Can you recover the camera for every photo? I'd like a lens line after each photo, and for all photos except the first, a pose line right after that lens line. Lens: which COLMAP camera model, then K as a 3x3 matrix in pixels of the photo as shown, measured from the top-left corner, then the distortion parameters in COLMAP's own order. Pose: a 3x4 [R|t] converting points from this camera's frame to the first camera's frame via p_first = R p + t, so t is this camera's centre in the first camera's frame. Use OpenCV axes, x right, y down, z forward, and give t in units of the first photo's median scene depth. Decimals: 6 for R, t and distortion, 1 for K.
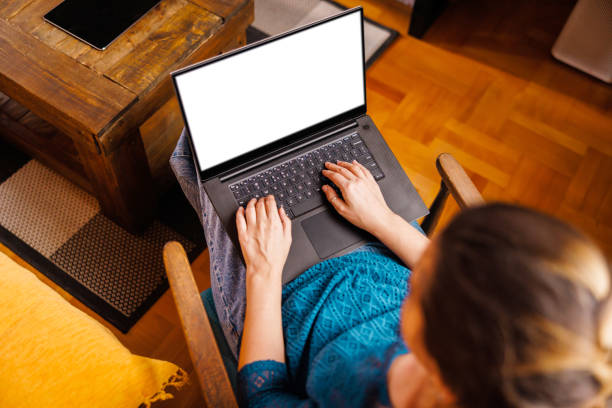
lens RADIAL K [[725.9, 0, 306.0], [0, 725.9, 204.0], [0, 0, 1]] dist [-0.036595, 0.059652]
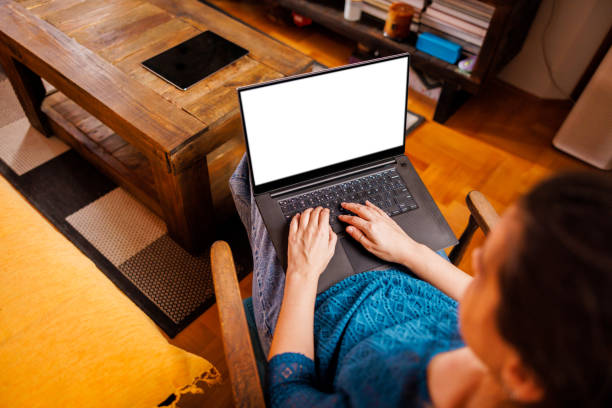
lens RADIAL K [[516.3, 0, 306.0], [0, 516.3, 204.0], [0, 0, 1]] dist [-0.008219, 0.002141]
pose [[0.994674, 0.080259, -0.064675, -0.011358], [-0.090640, 0.979835, -0.178064, 0.115210], [0.049080, 0.182978, 0.981891, 0.223129]]
